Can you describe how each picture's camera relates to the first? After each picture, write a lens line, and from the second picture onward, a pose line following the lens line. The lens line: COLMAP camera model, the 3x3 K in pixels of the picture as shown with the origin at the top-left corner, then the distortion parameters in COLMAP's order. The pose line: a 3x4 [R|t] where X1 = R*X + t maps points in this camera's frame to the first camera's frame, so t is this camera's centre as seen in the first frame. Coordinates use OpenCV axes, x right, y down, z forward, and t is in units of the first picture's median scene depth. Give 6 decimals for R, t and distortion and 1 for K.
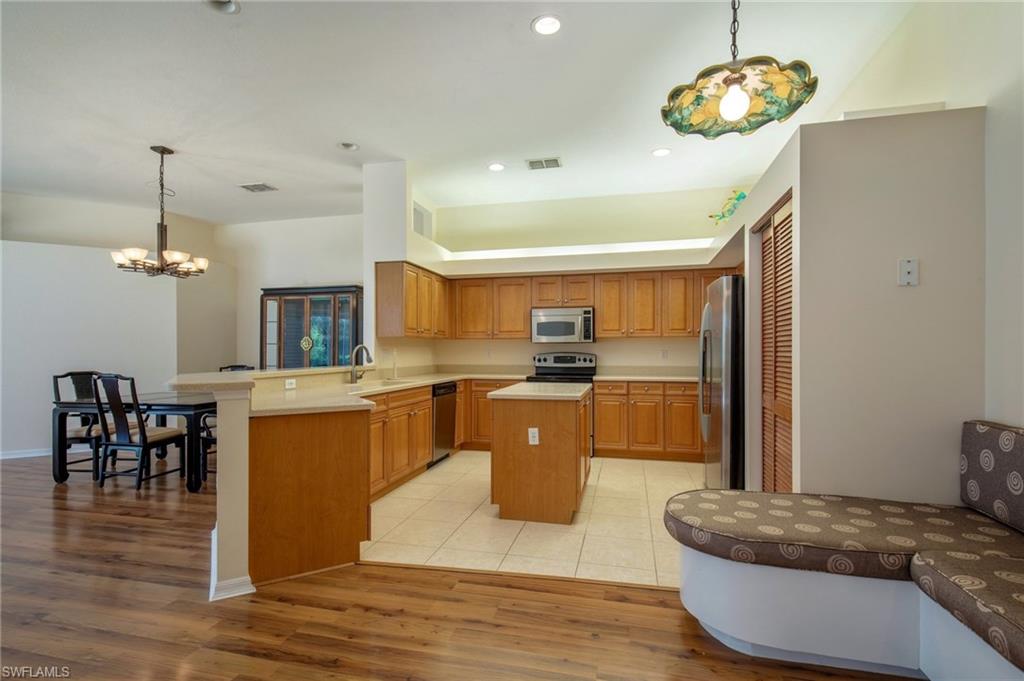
lens RADIAL K [[479.2, 0, 512.9], [0, 479.2, 351.2], [0, 0, 1]] dist [0.018921, 0.000016]
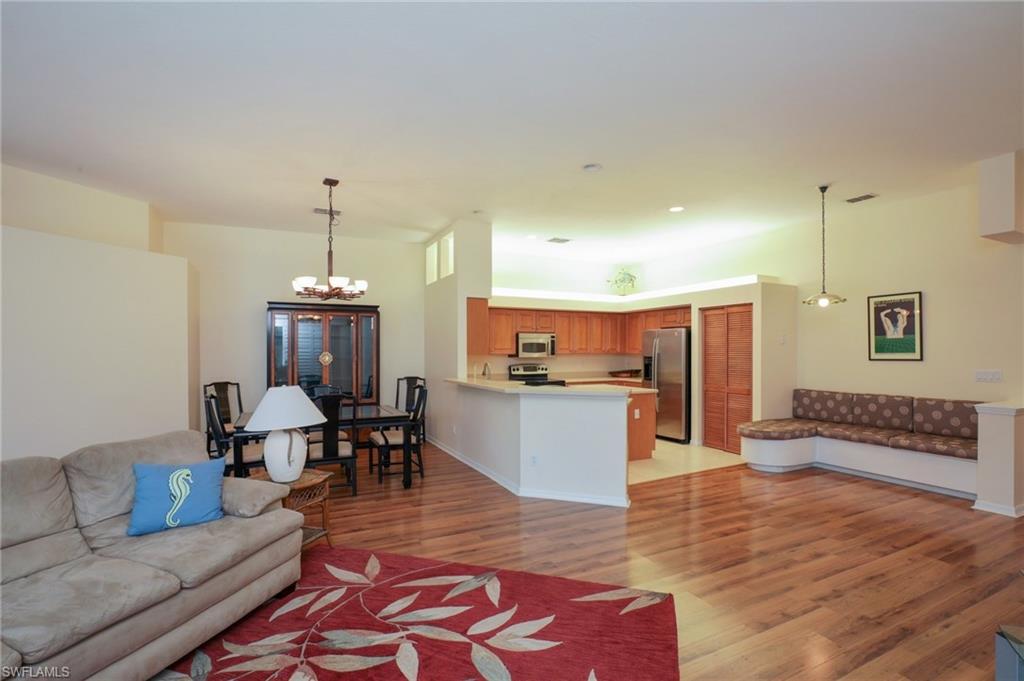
lens RADIAL K [[478.6, 0, 513.6], [0, 478.6, 350.5], [0, 0, 1]] dist [-0.000568, -0.000071]
pose [[0.759728, 0.002561, 0.650236, -0.901350], [-0.000338, 0.999994, -0.003543, -0.033965], [-0.650241, 0.002472, 0.759724, -0.047350]]
